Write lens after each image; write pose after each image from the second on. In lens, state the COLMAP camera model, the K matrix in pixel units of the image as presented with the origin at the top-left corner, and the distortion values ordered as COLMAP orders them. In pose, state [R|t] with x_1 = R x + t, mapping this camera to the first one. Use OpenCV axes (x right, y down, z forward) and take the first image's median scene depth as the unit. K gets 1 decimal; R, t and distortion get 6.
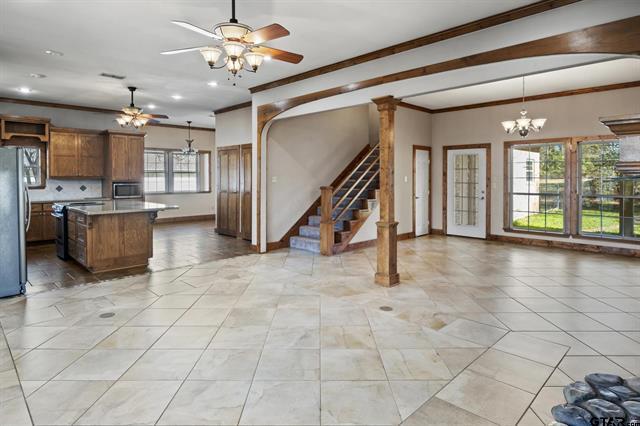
lens RADIAL K [[368.9, 0, 314.8], [0, 368.9, 208.4], [0, 0, 1]] dist [-0.004478, -0.001537]
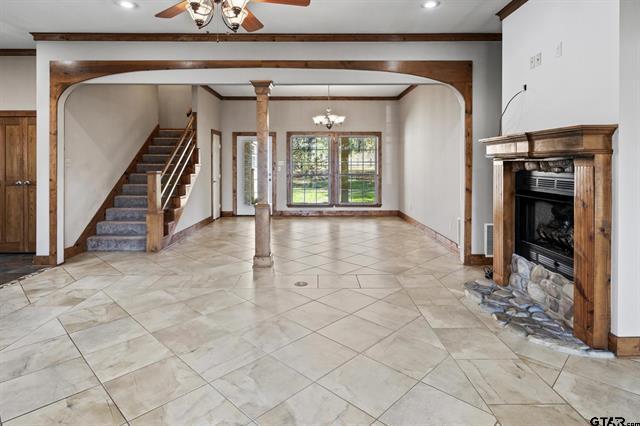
lens RADIAL K [[360.2, 0, 319.0], [0, 360.2, 192.9], [0, 0, 1]] dist [-0.010929, 0.002572]
pose [[0.688605, -0.057452, 0.722858, -0.273591], [0.058584, 0.998006, 0.023513, -0.005558], [-0.722767, 0.026156, 0.690597, 0.132323]]
